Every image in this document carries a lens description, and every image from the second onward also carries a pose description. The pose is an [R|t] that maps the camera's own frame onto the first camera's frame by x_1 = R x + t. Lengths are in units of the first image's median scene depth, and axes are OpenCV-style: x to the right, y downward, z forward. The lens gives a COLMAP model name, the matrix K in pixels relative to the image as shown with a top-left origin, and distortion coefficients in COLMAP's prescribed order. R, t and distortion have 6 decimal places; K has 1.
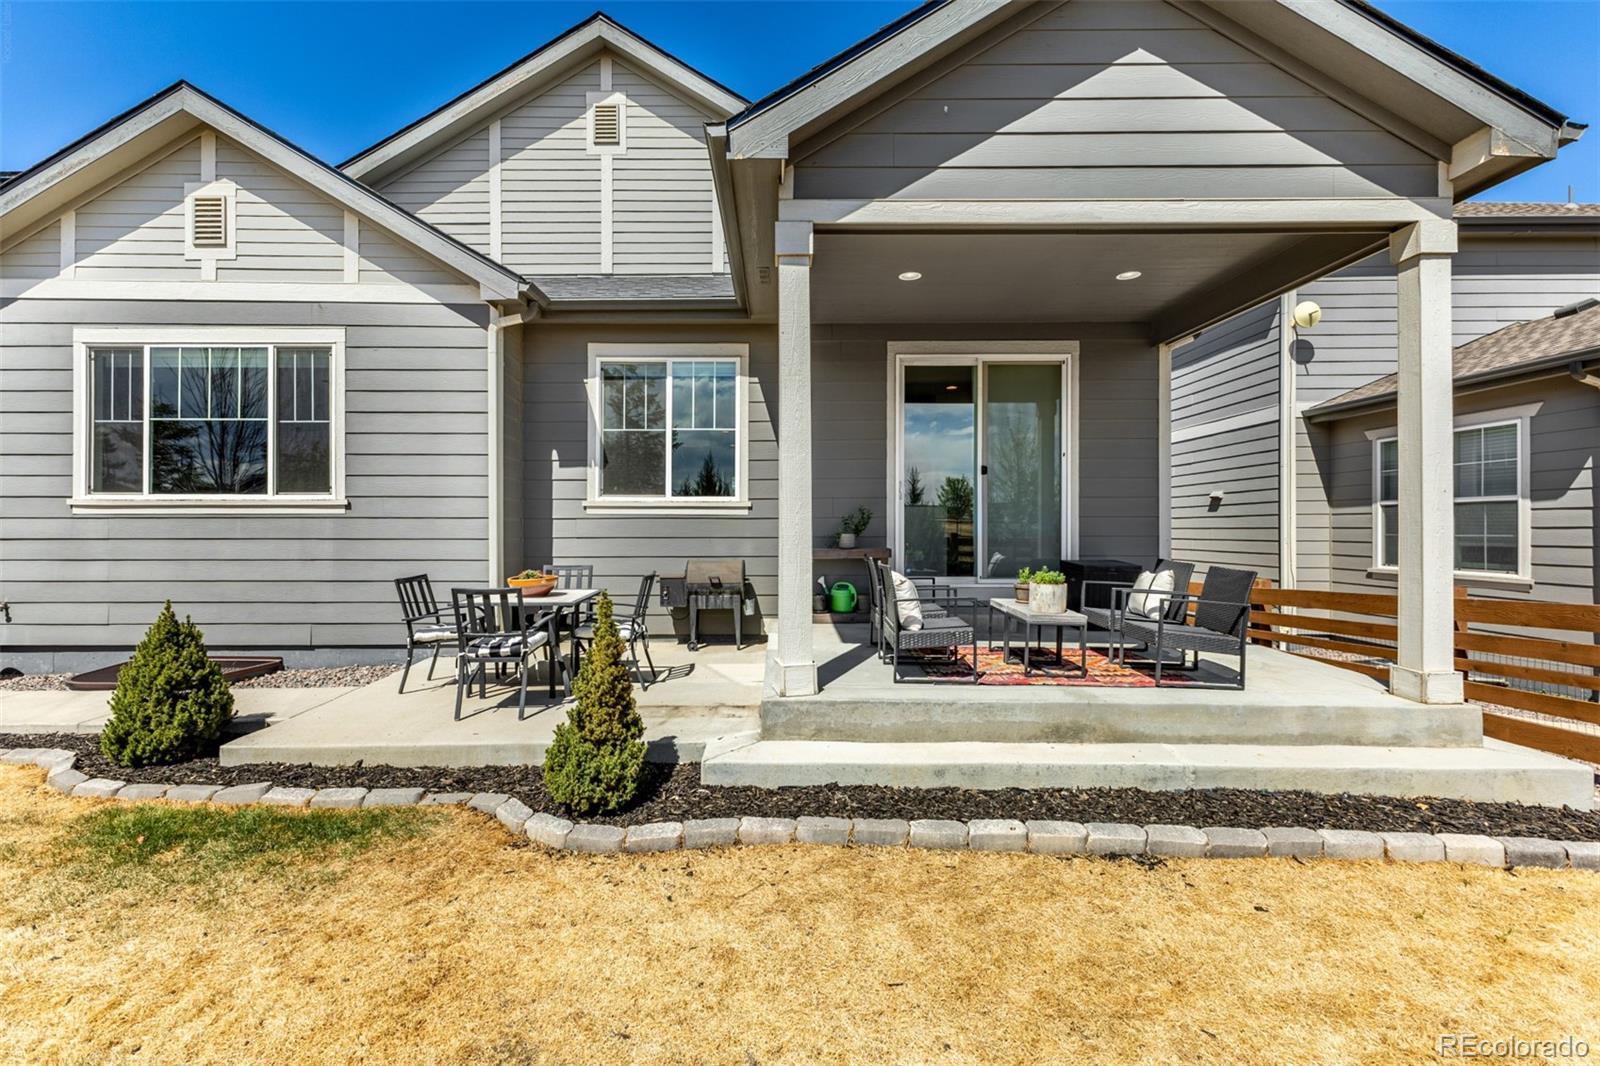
lens RADIAL K [[697.2, 0, 800.3], [0, 697.2, 521.1], [0, 0, 1]] dist [0.009221, -0.000047]
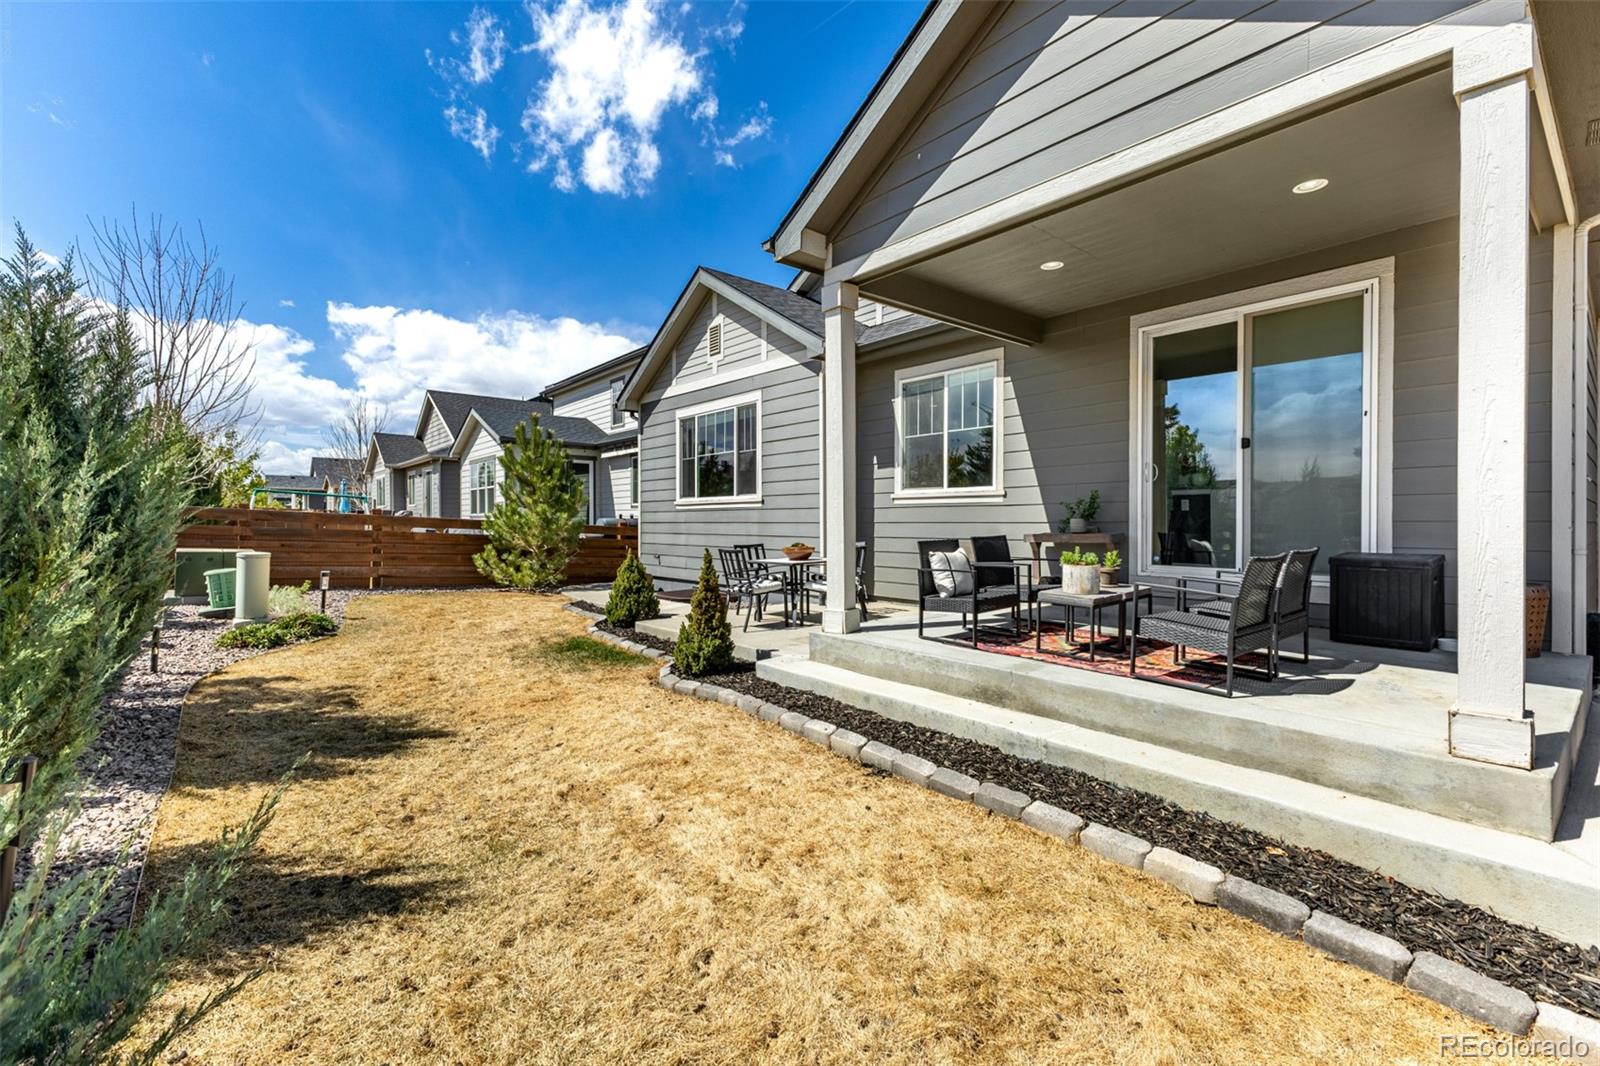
lens RADIAL K [[697.2, 0, 800.3], [0, 697.2, 521.1], [0, 0, 1]] dist [0.009221, -0.000047]
pose [[0.643210, -0.000348, -0.765690, 0.620489], [0.005611, 0.999975, 0.004259, 0.015824], [0.765669, -0.007035, 0.643196, 0.047471]]
